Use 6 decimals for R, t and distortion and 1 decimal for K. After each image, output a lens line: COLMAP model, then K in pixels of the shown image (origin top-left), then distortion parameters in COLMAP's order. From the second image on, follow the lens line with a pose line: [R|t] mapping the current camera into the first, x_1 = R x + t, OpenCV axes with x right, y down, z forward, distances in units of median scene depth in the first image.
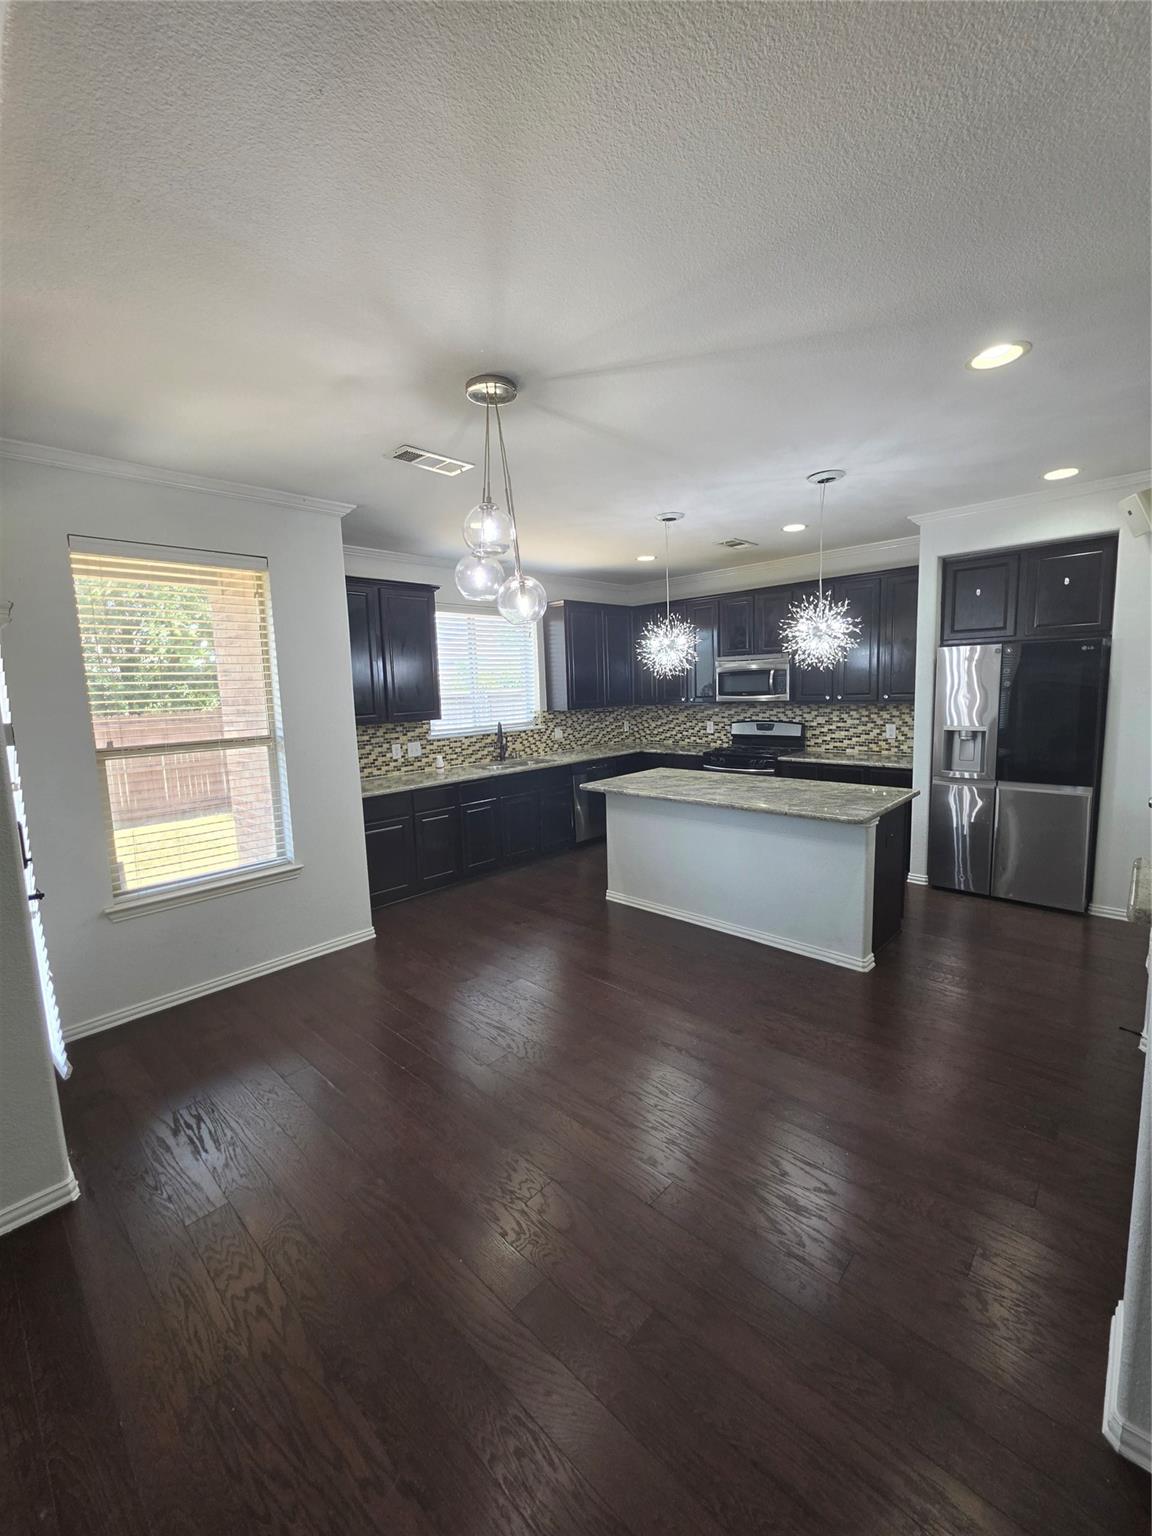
lens RADIAL K [[620.6, 0, 583.6], [0, 620.6, 767.4], [0, 0, 1]] dist [-0.001654, 0.000033]
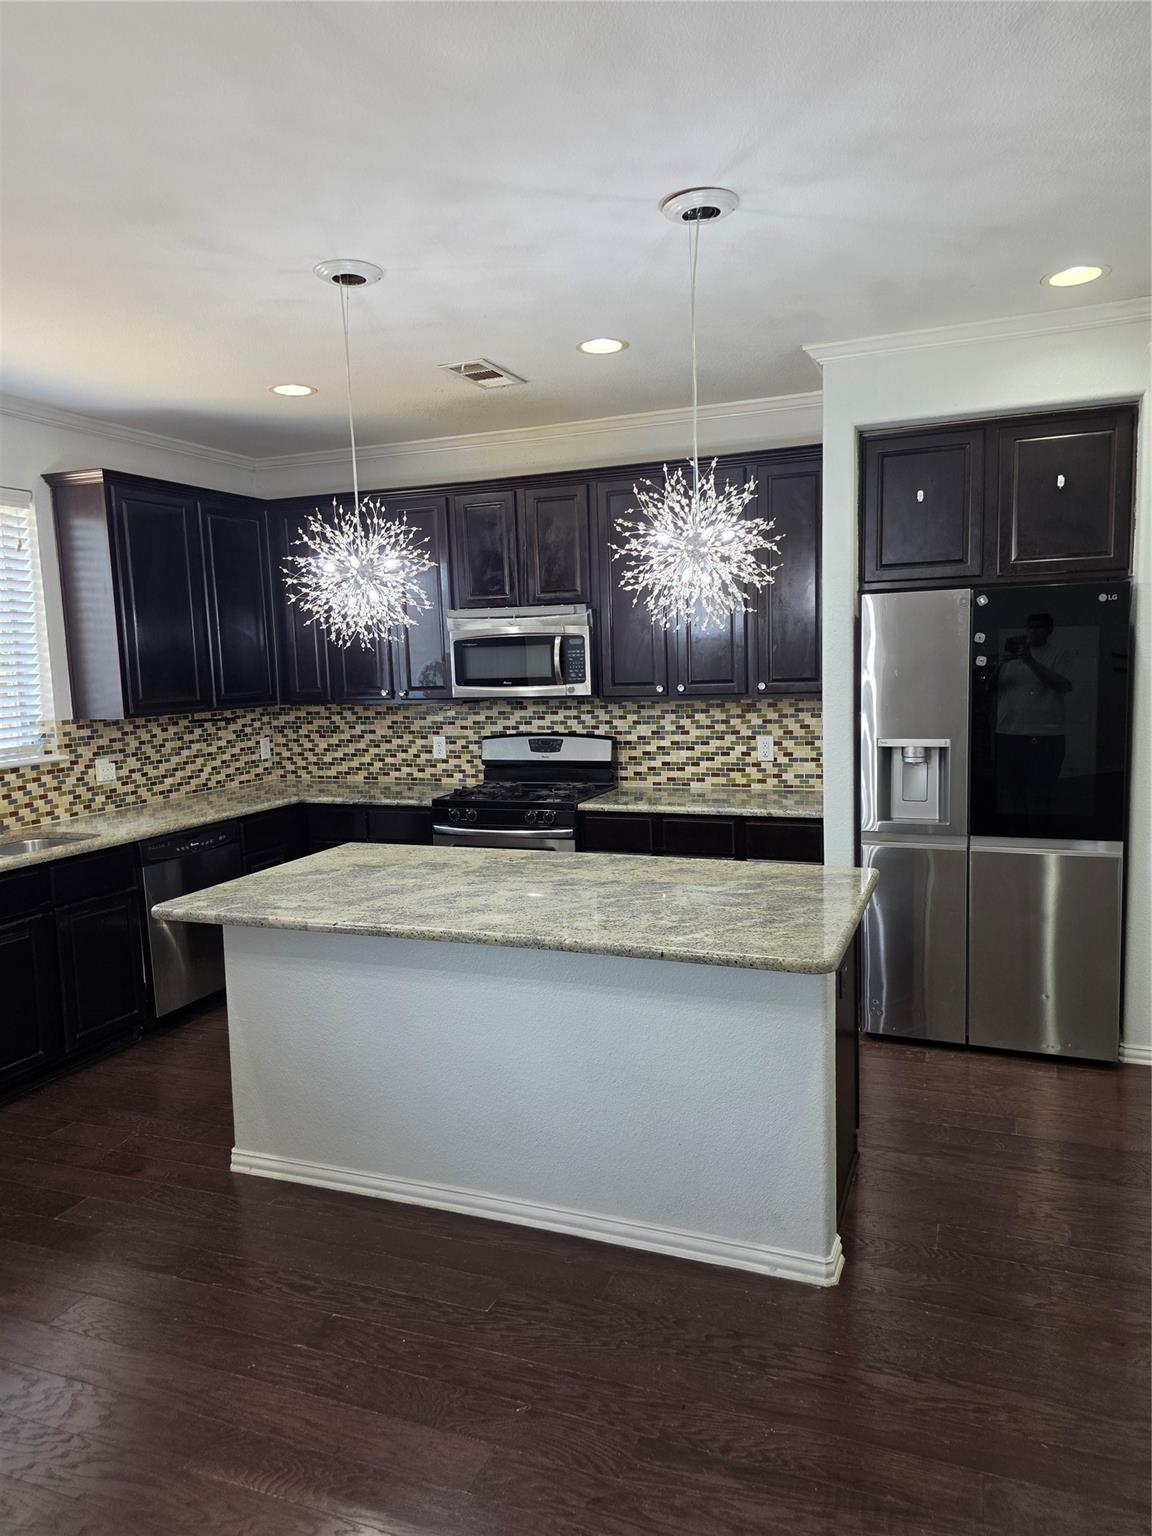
lens RADIAL K [[1004.8, 0, 582.4], [0, 1004.8, 773.6], [0, 0, 1]] dist [0.071349, -0.049550]
pose [[0.929890, -0.036626, 0.366010, 0.013819], [0.046785, 0.998726, -0.018921, -0.029714], [-0.364851, 0.034718, 0.930418, 0.252032]]
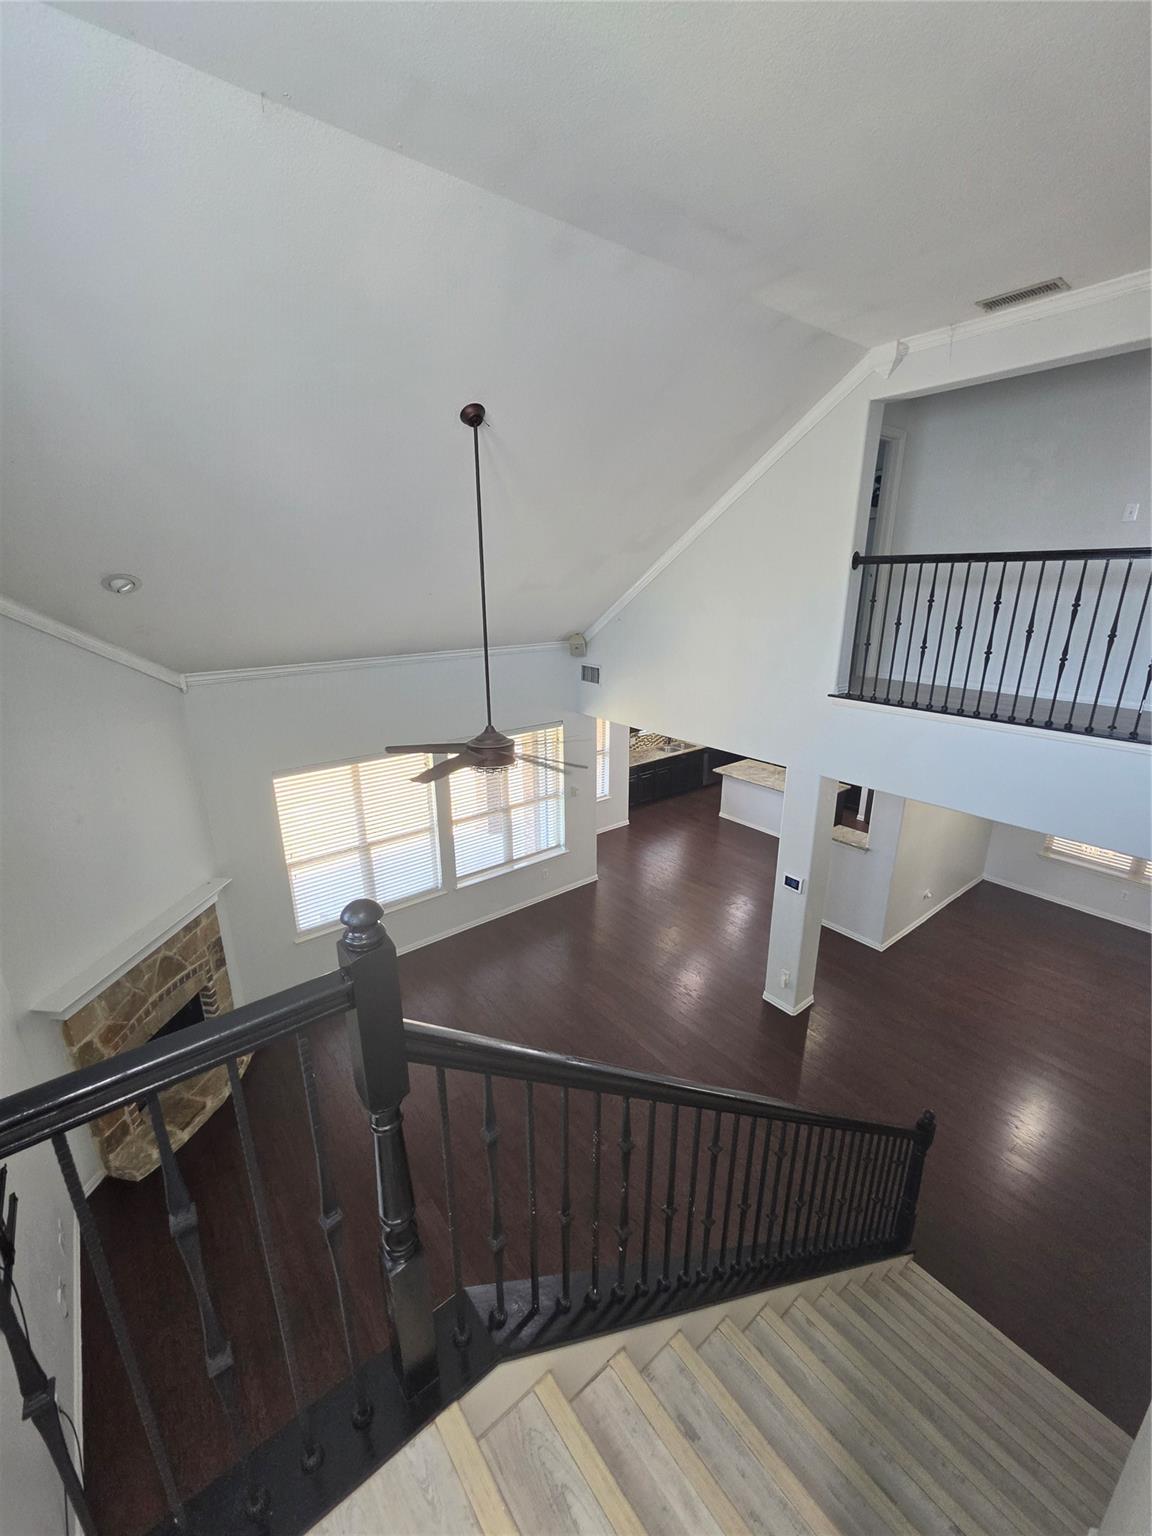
lens RADIAL K [[620.6, 0, 573.1], [0, 620.6, 765.1], [0, 0, 1]] dist [-0.001654, 0.000033]
pose [[0.985680, 0.072377, -0.152304, -0.156010], [-0.045870, 0.984228, 0.170856, -0.334119], [0.162267, -0.161423, 0.973454, -1.272064]]
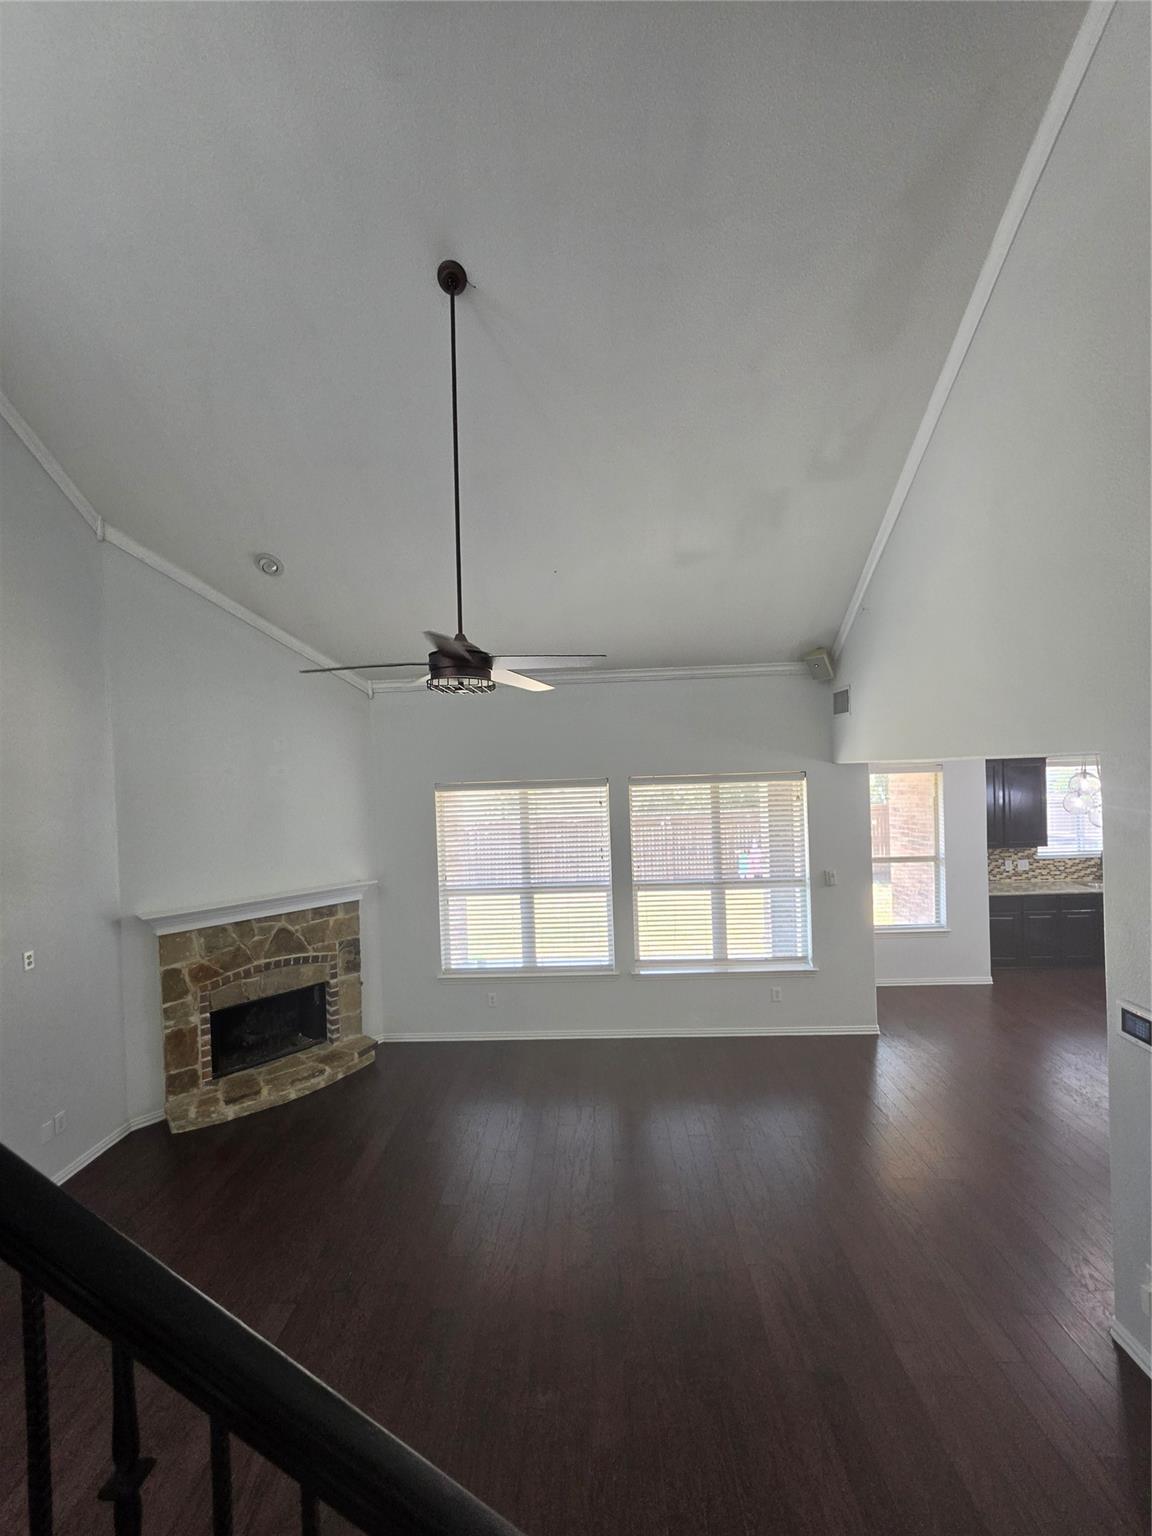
lens RADIAL K [[620.6, 0, 571.0], [0, 620.6, 778.2], [0, 0, 1]] dist [-0.001654, 0.000033]
pose [[0.641685, 0.011701, -0.766879, 0.164197], [-0.084070, 0.994932, -0.055164, -0.067254], [0.762347, 0.099869, 0.639416, -0.787665]]
